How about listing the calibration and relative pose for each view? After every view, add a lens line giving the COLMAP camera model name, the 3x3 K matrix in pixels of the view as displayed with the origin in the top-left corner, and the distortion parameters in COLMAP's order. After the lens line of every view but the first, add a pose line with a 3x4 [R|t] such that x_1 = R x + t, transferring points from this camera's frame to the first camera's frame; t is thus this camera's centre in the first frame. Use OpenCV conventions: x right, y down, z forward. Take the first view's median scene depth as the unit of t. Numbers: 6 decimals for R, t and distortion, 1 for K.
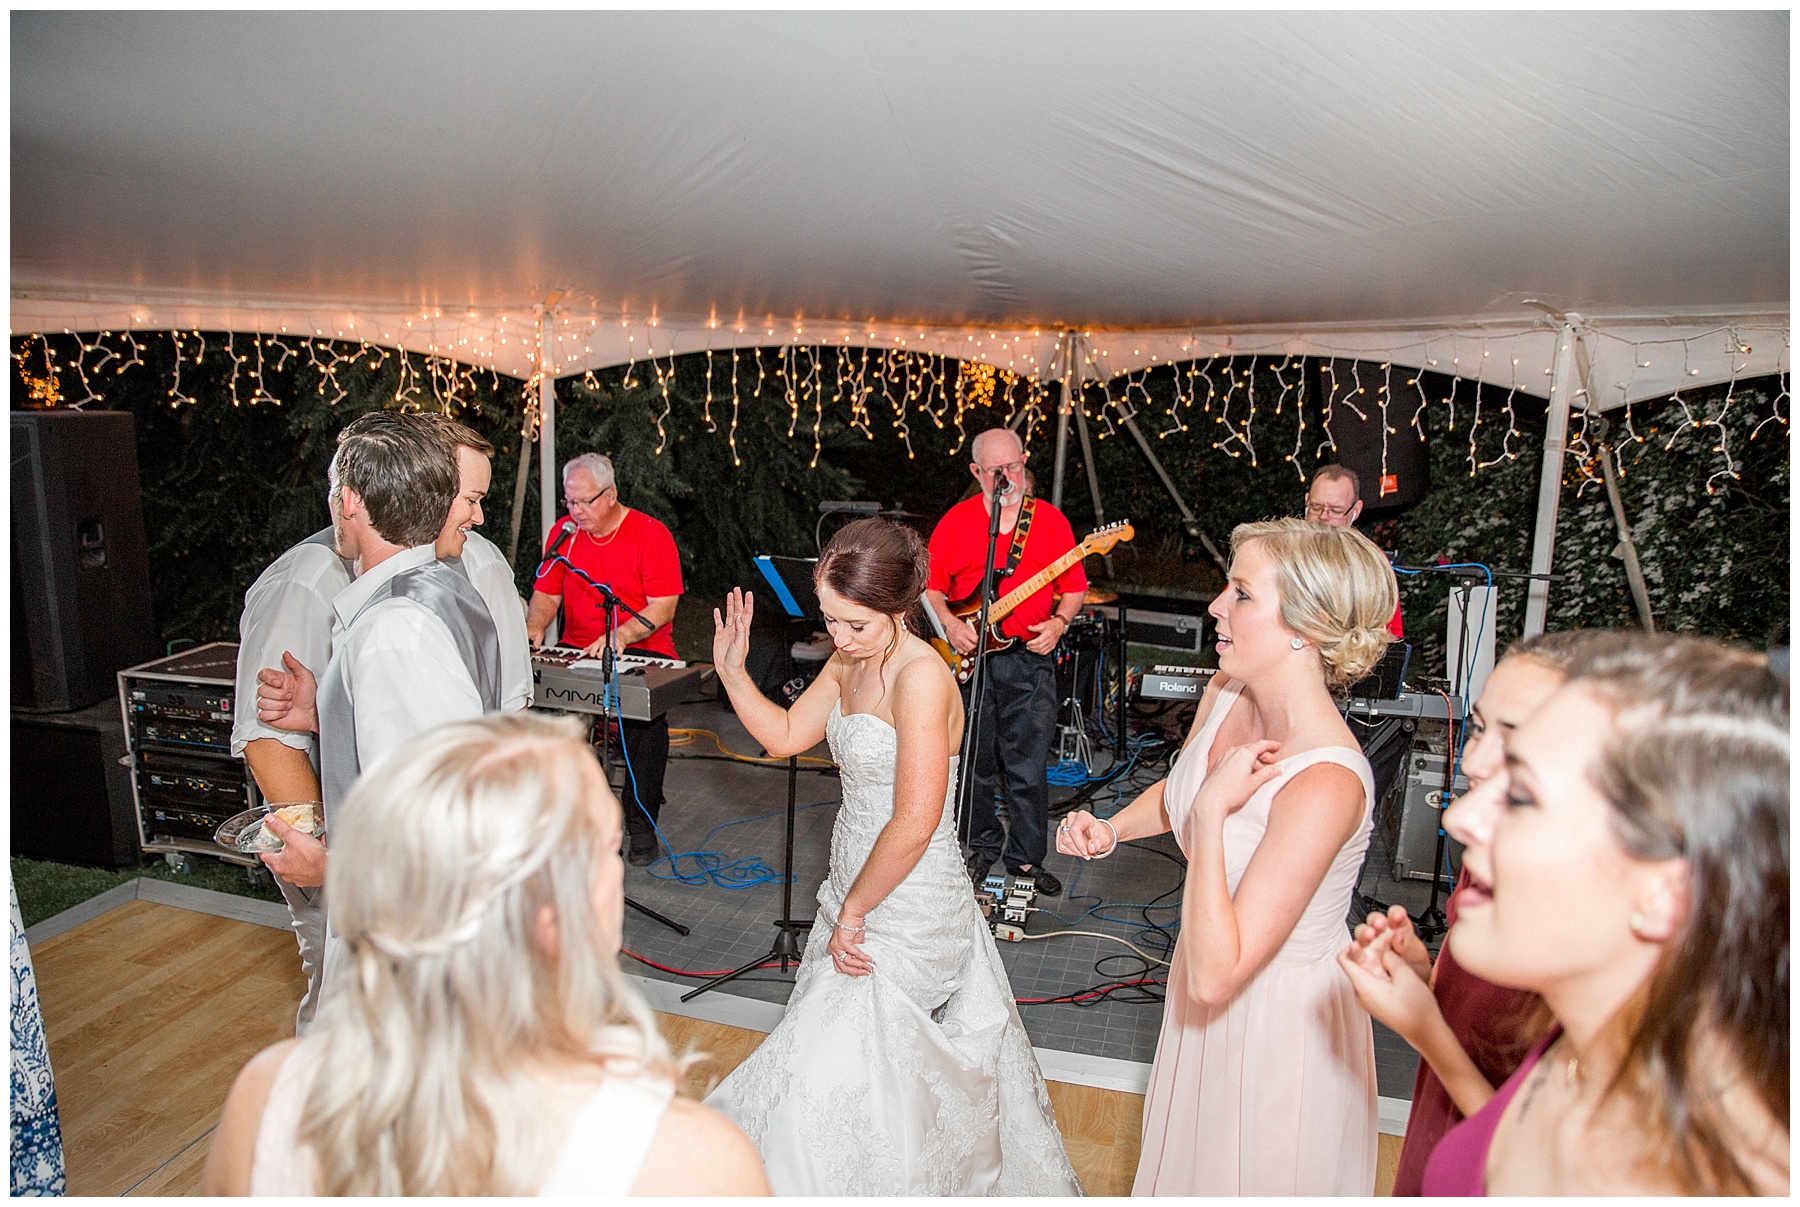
lens RADIAL K [[1229.7, 0, 900.0], [0, 1229.7, 603.5], [0, 0, 1]] dist [-0.092280, 0.062133]
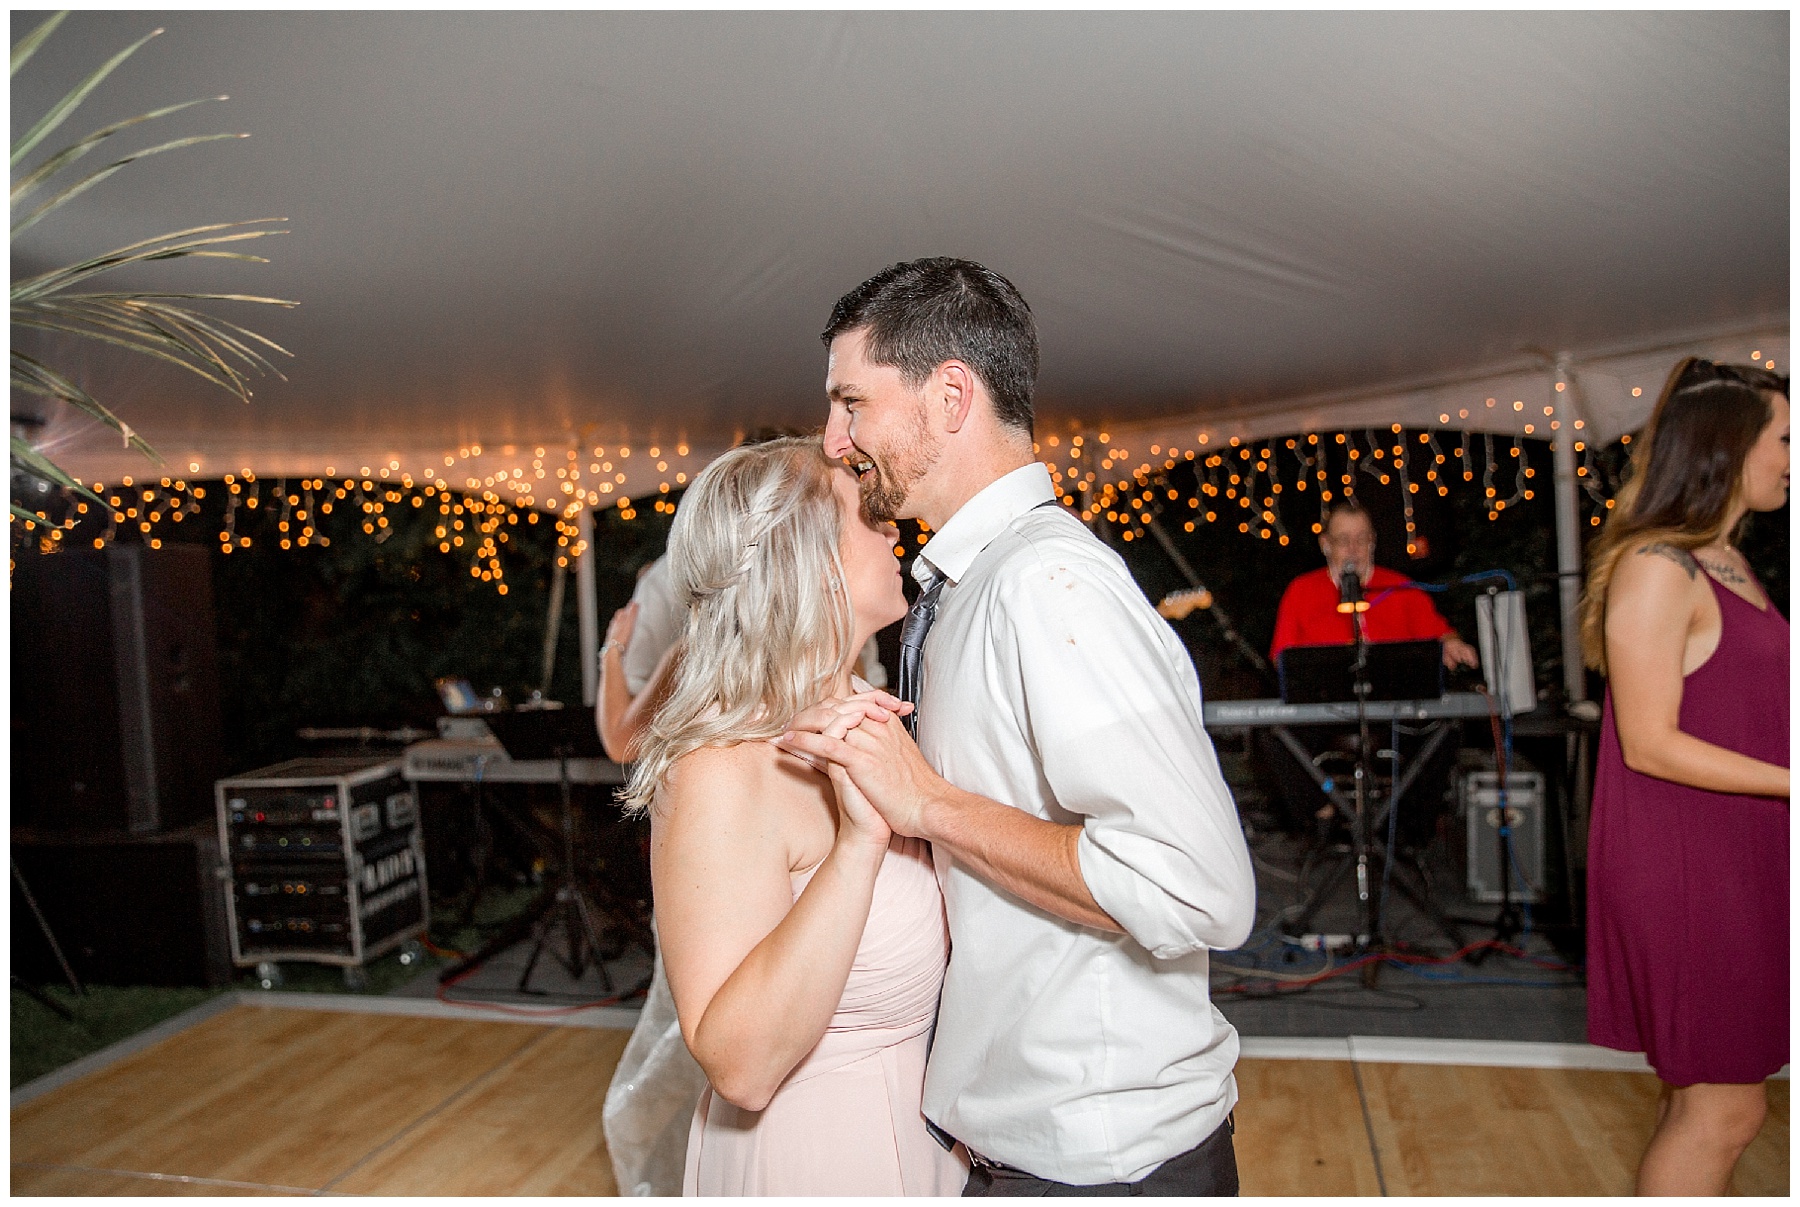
lens RADIAL K [[1438.7, 0, 900.0], [0, 1438.7, 603.5], [0, 0, 1]] dist [-0.038715, 0.007964]
pose [[0.996946, -0.075416, 0.020285, -0.060265], [0.077667, 0.984635, -0.156402, 0.106839], [-0.008178, 0.157500, 0.987485, -0.182244]]
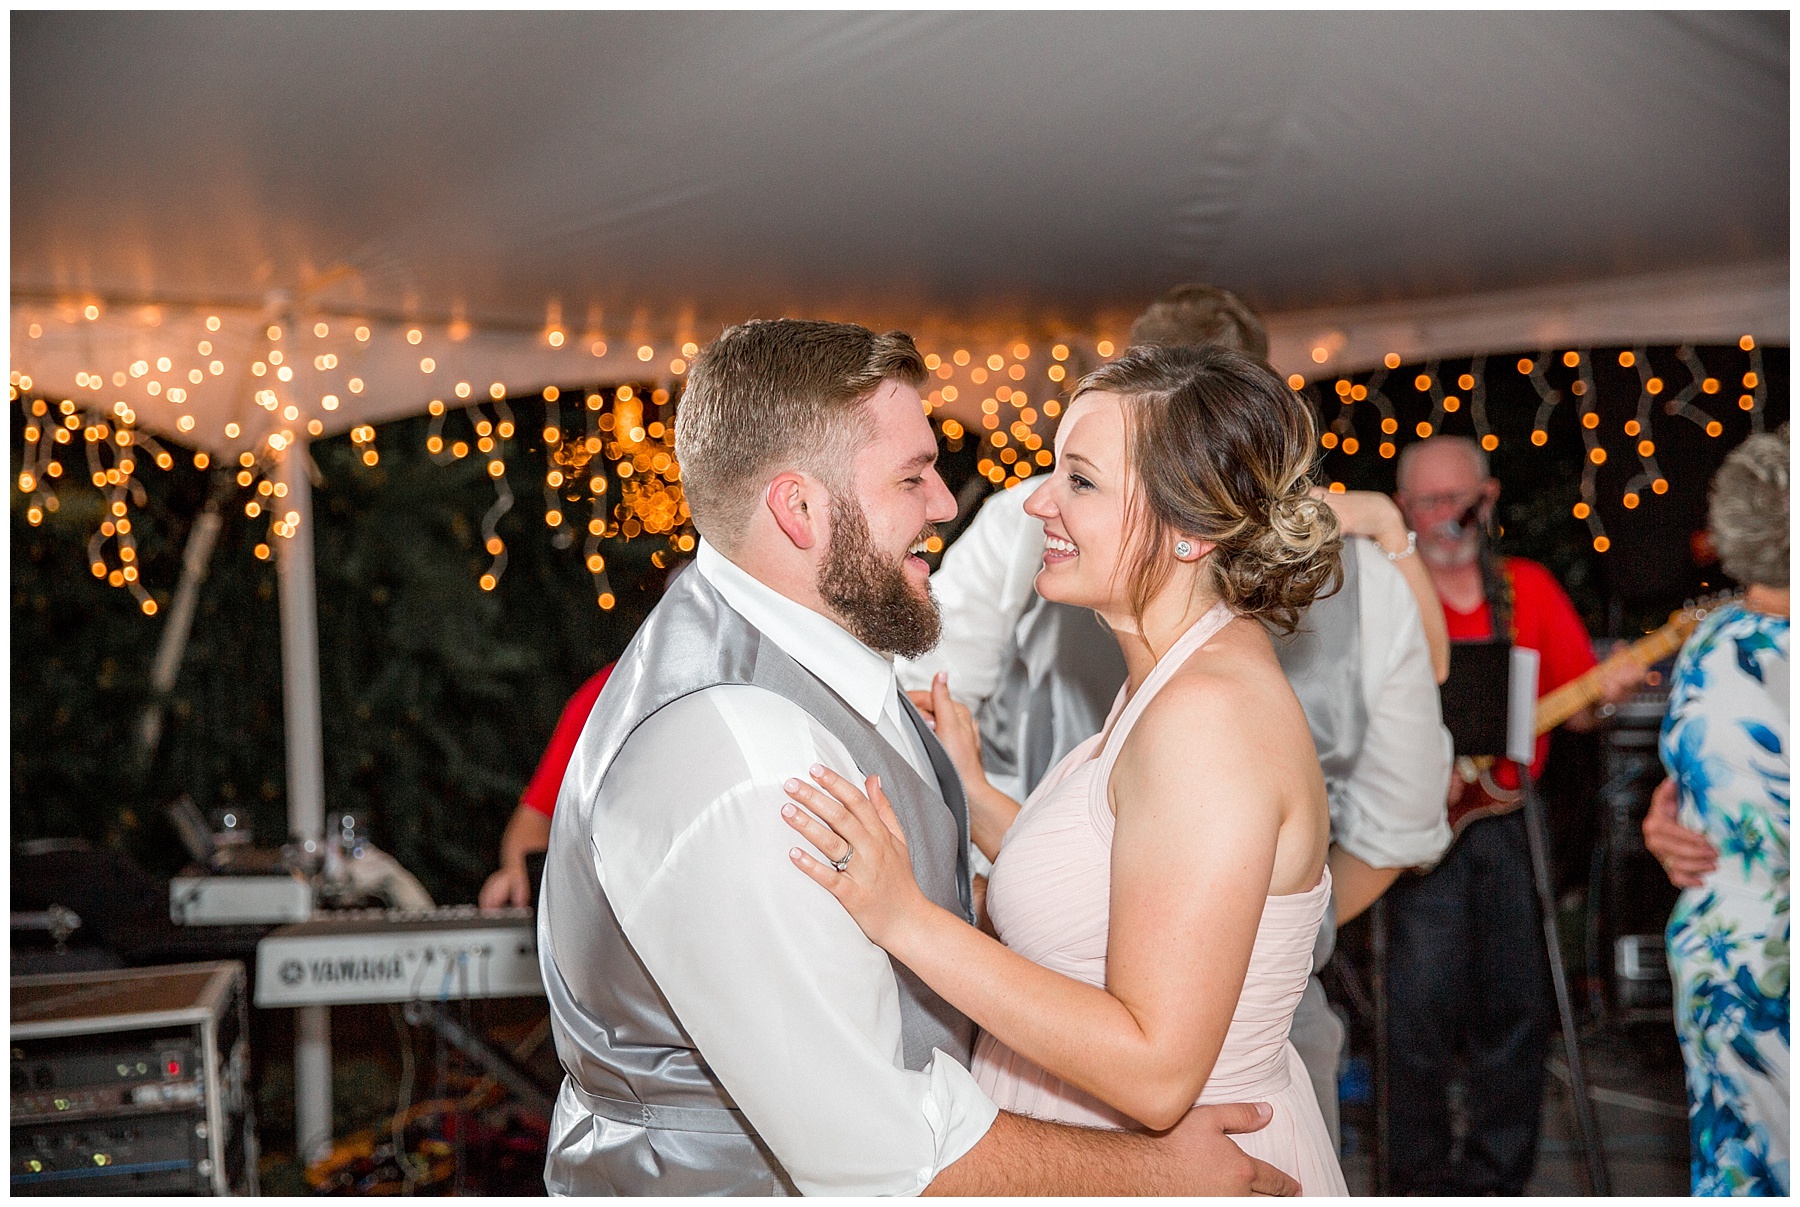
lens RADIAL K [[2587.3, 0, 900.0], [0, 2587.3, 603.5], [0, 0, 1]] dist [0.125691, 0.044620]
pose [[0.923541, -0.069340, 0.377179, -0.493653], [0.131971, 0.980912, -0.142809, 0.066451], [-0.360077, 0.181667, 0.915064, -0.049451]]
